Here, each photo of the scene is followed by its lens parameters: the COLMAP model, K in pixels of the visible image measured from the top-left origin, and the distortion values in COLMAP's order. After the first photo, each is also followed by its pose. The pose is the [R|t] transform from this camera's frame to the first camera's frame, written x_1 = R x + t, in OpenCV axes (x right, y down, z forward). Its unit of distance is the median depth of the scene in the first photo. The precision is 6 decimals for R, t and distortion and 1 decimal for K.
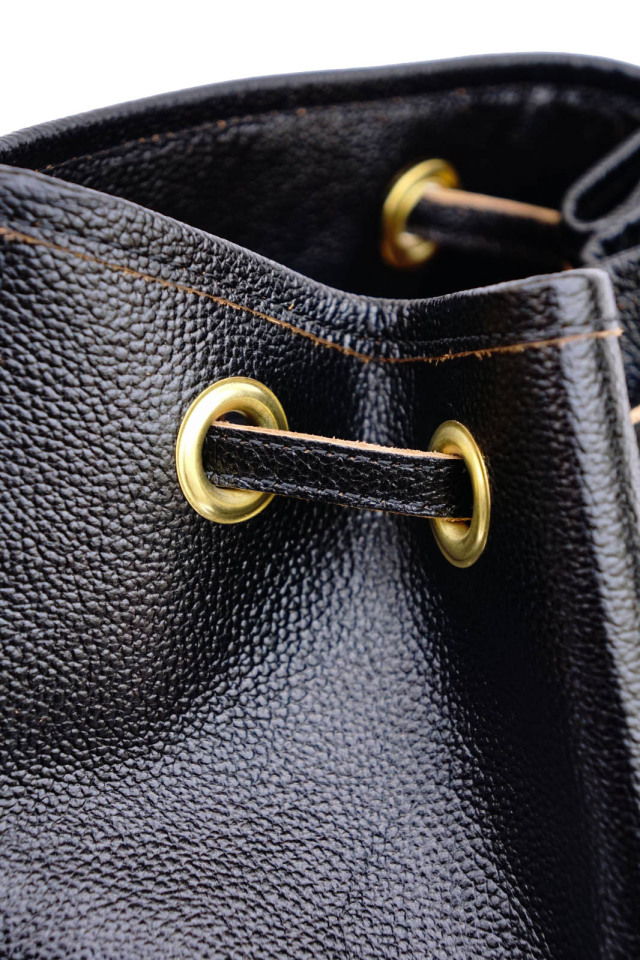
lens RADIAL K [[1973.2, 0, 318.2], [0, 1973.2, 477.6], [0, 0, 1]] dist [0.618295, 0.000000]
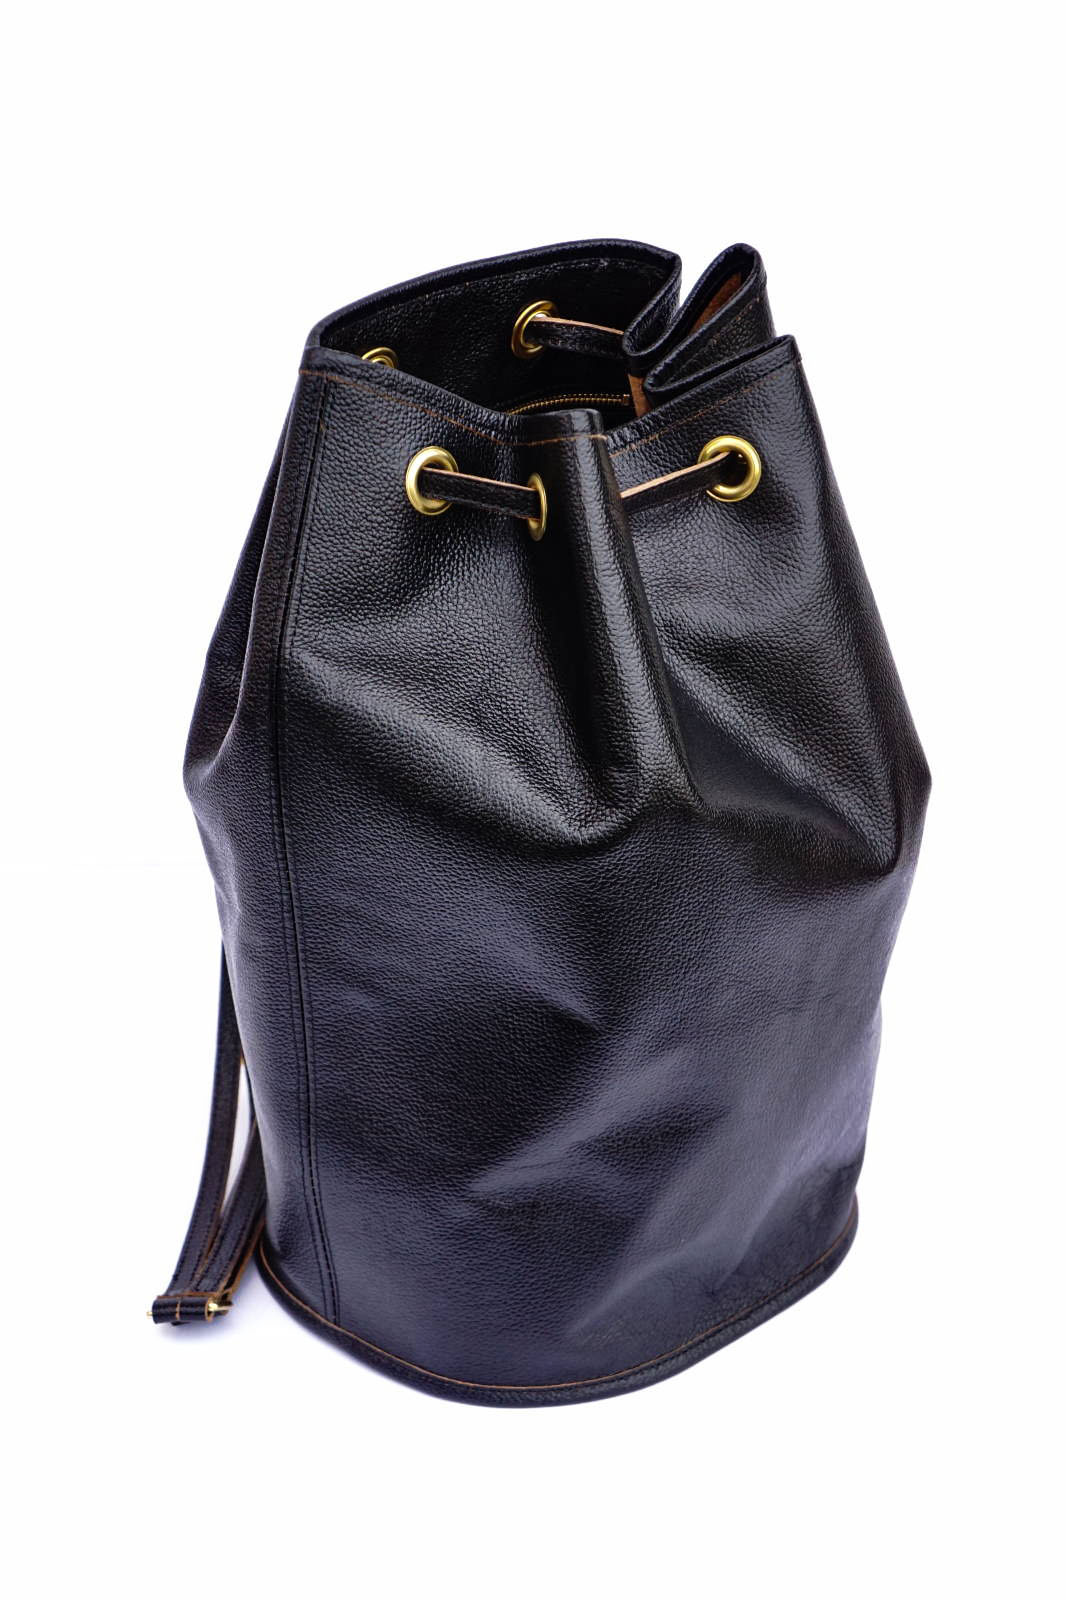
lens RADIAL K [[3691.3, 0, 539.7], [0, 3691.3, 800.7], [0, 0, 1]] dist [0.732965, 0.000000]
pose [[0.998004, 0.032814, -0.053965, 0.309645], [-0.032606, 0.999457, 0.004730, 0.317491], [0.054091, -0.002961, 0.998532, -3.106979]]
